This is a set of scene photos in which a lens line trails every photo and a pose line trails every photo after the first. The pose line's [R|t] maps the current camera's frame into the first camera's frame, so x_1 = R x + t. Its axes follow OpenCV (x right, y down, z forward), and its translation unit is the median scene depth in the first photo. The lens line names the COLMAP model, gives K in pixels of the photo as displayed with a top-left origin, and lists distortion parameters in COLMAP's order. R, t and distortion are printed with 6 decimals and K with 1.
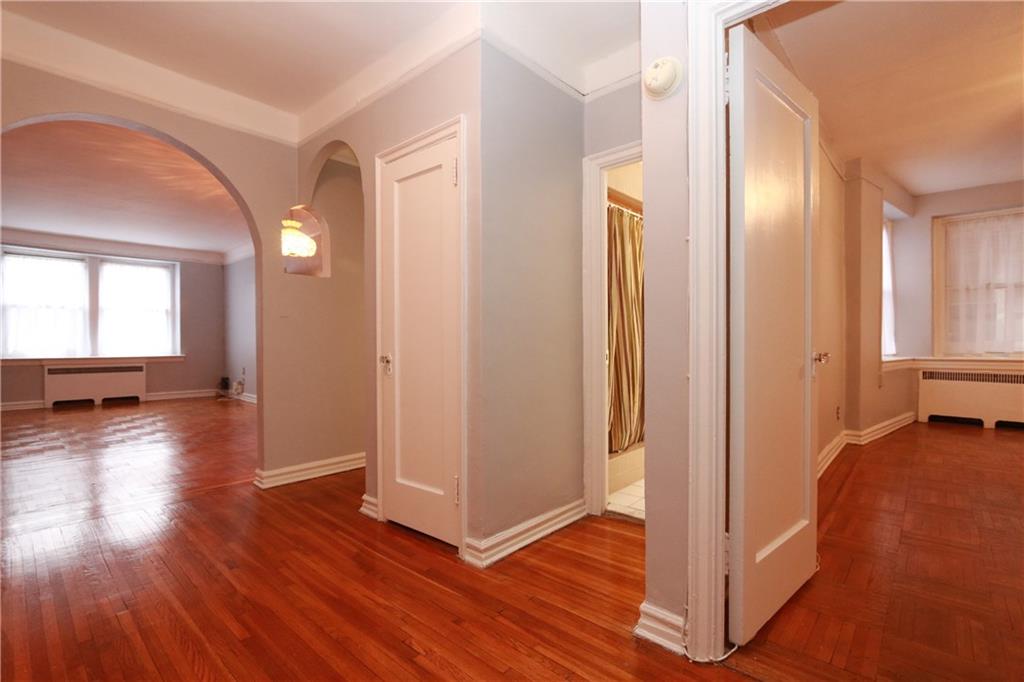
lens RADIAL K [[471.5, 0, 508.5], [0, 471.5, 343.6], [0, 0, 1]] dist [-0.013875, 0.001134]
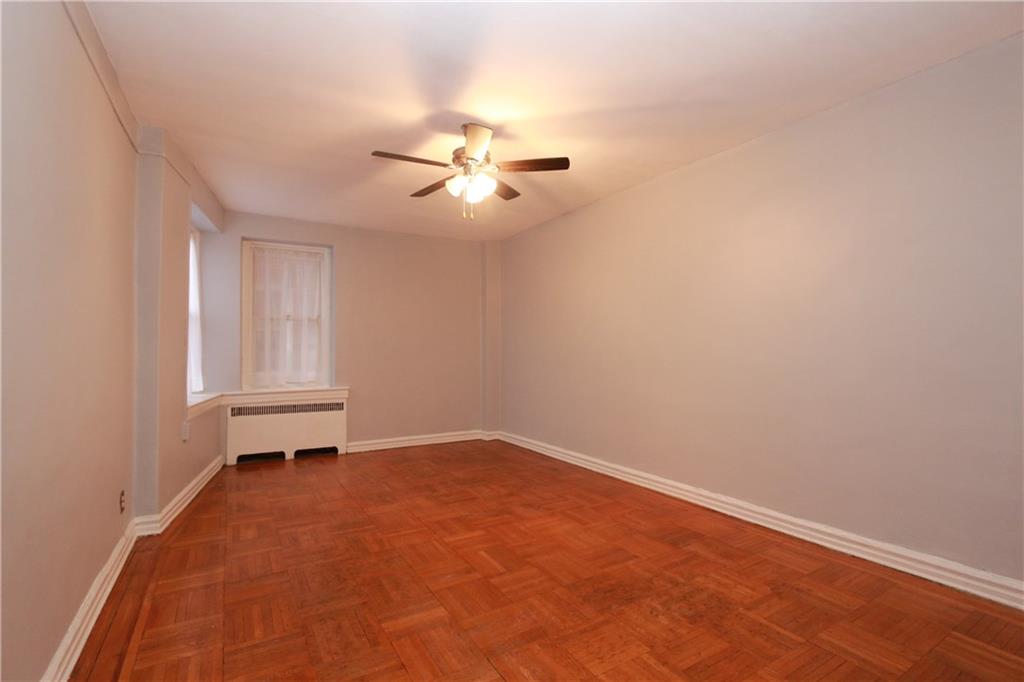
lens RADIAL K [[471.5, 0, 510.7], [0, 471.5, 344.3], [0, 0, 1]] dist [-0.013875, 0.001134]
pose [[0.290921, 0.014583, 0.956636, 0.191971], [0.009496, 0.999791, -0.018129, -0.041612], [-0.956700, 0.014358, 0.290722, 0.236639]]
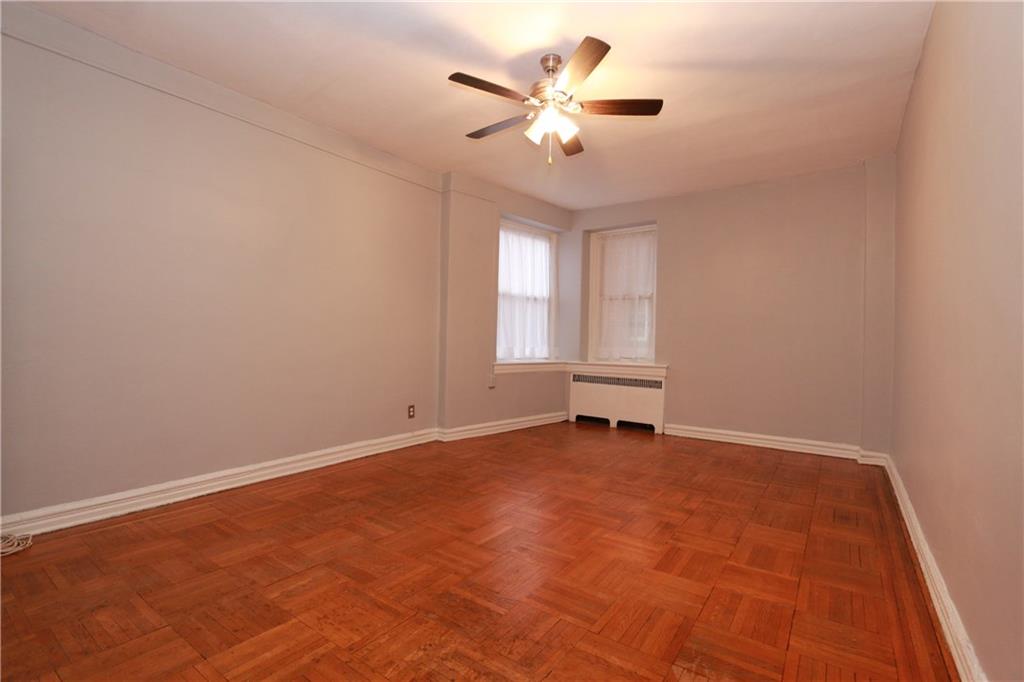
lens RADIAL K [[471.5, 0, 508.0], [0, 471.5, 346.3], [0, 0, 1]] dist [-0.013875, 0.001134]
pose [[0.994427, 0.019836, 0.103543, 0.646290], [-0.020278, 0.999789, 0.003219, -0.005857], [-0.103457, -0.005300, 0.994620, -0.066408]]
